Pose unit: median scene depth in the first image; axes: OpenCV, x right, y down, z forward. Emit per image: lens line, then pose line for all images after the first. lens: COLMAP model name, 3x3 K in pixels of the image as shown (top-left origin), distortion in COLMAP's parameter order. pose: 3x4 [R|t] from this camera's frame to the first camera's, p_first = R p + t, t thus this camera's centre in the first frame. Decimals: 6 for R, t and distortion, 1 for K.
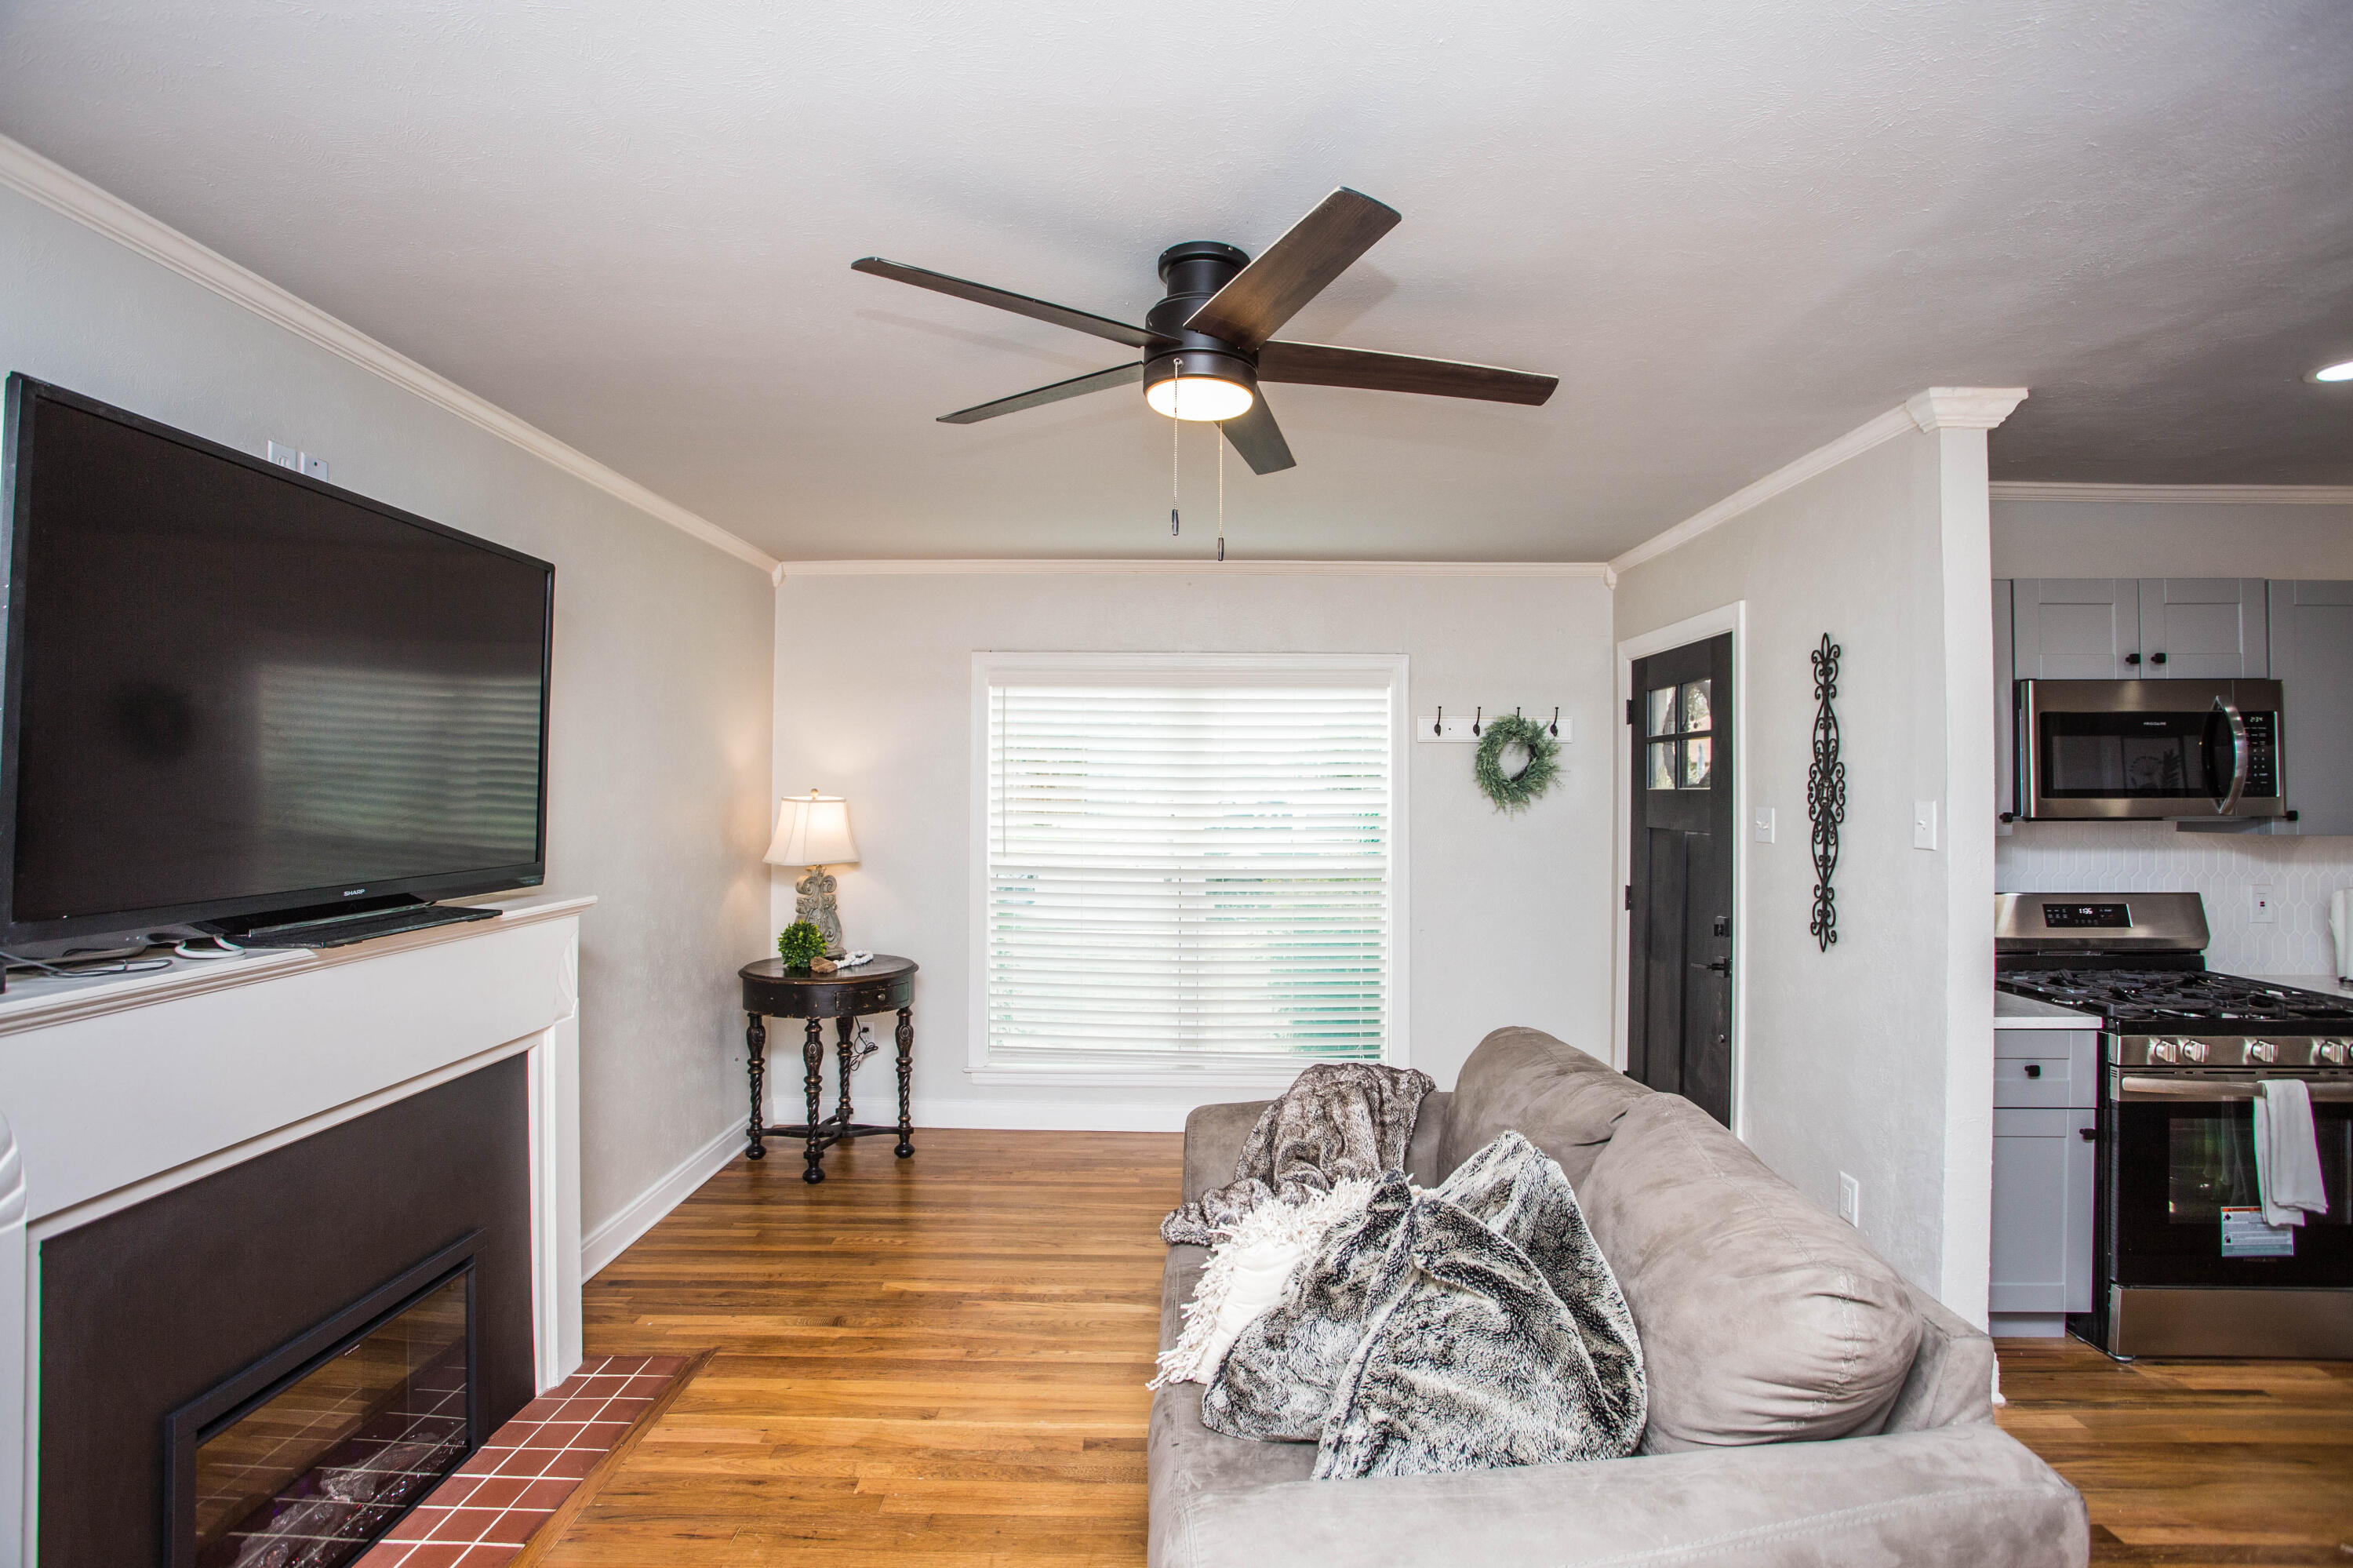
lens RADIAL K [[1137.1, 0, 1167.0], [0, 1137.1, 777.7], [0, 0, 1]] dist [-0.072882, 0.031157]
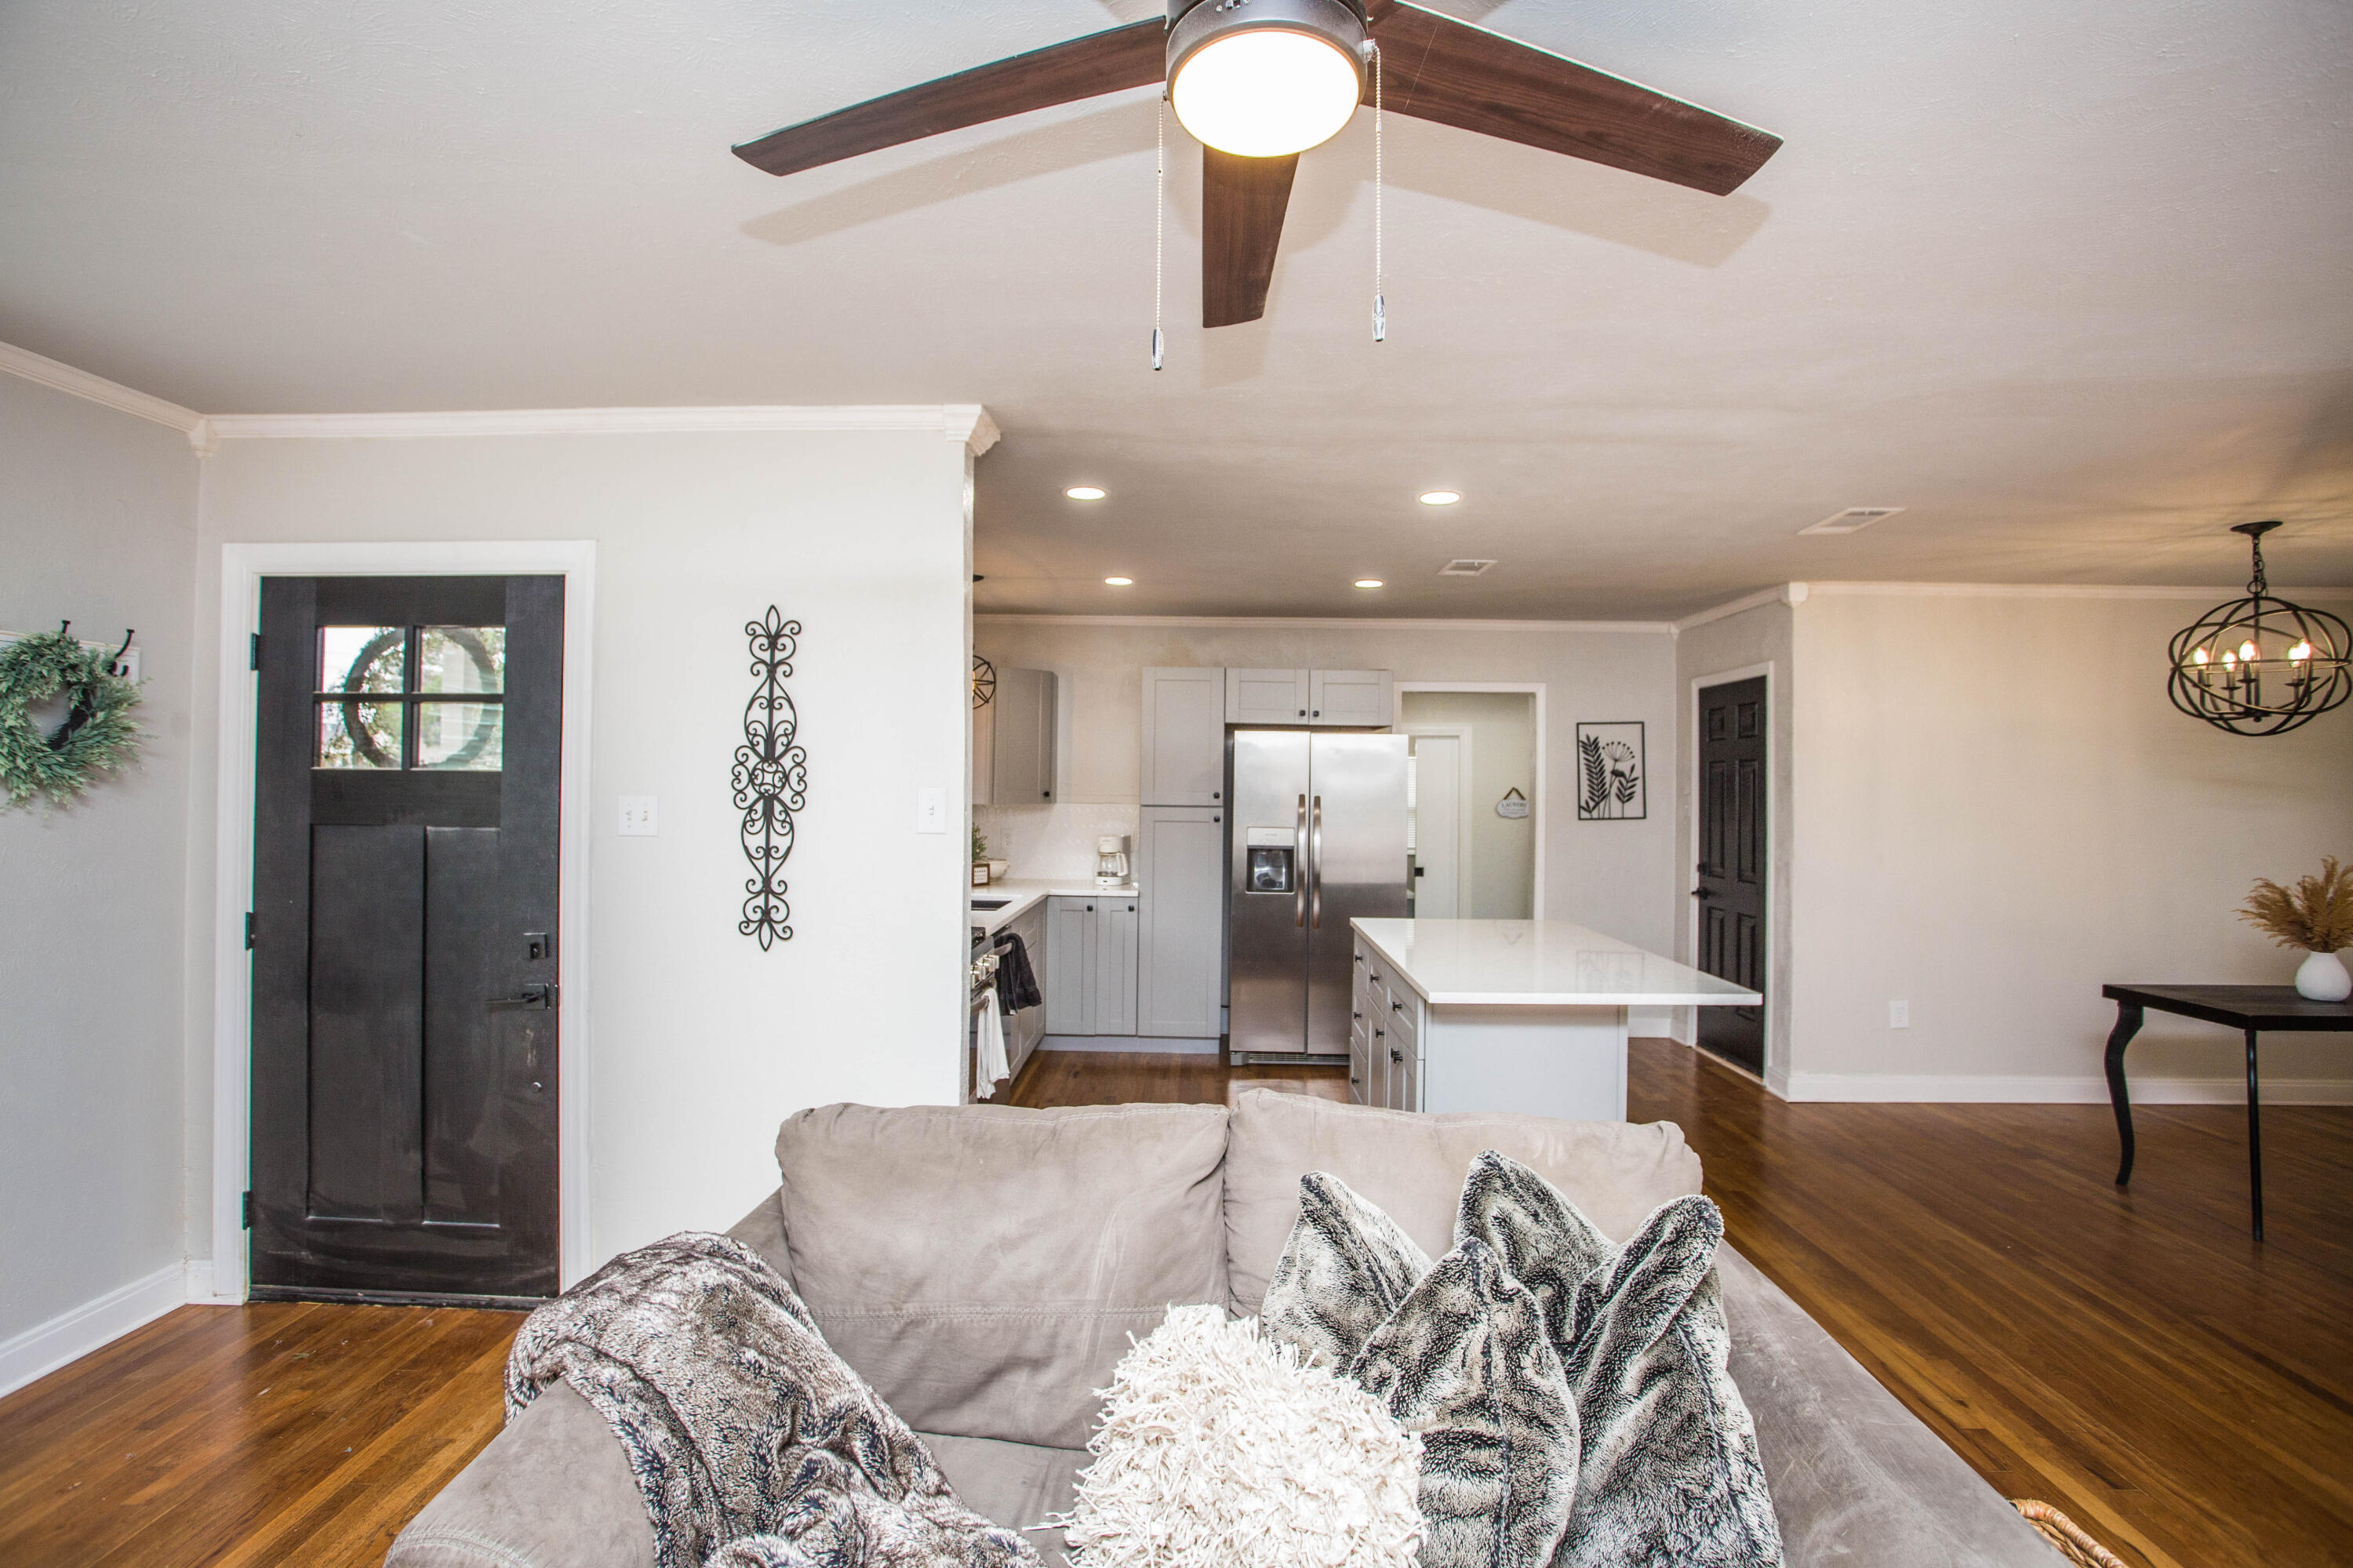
lens RADIAL K [[1137.1, 0, 1167.0], [0, 1137.1, 777.7], [0, 0, 1]] dist [-0.072882, 0.031157]
pose [[0.017602, 0.001700, 0.999844, -0.338207], [-0.022469, 0.999747, -0.001305, 0.006936], [-0.999593, -0.022443, 0.017635, 0.653323]]
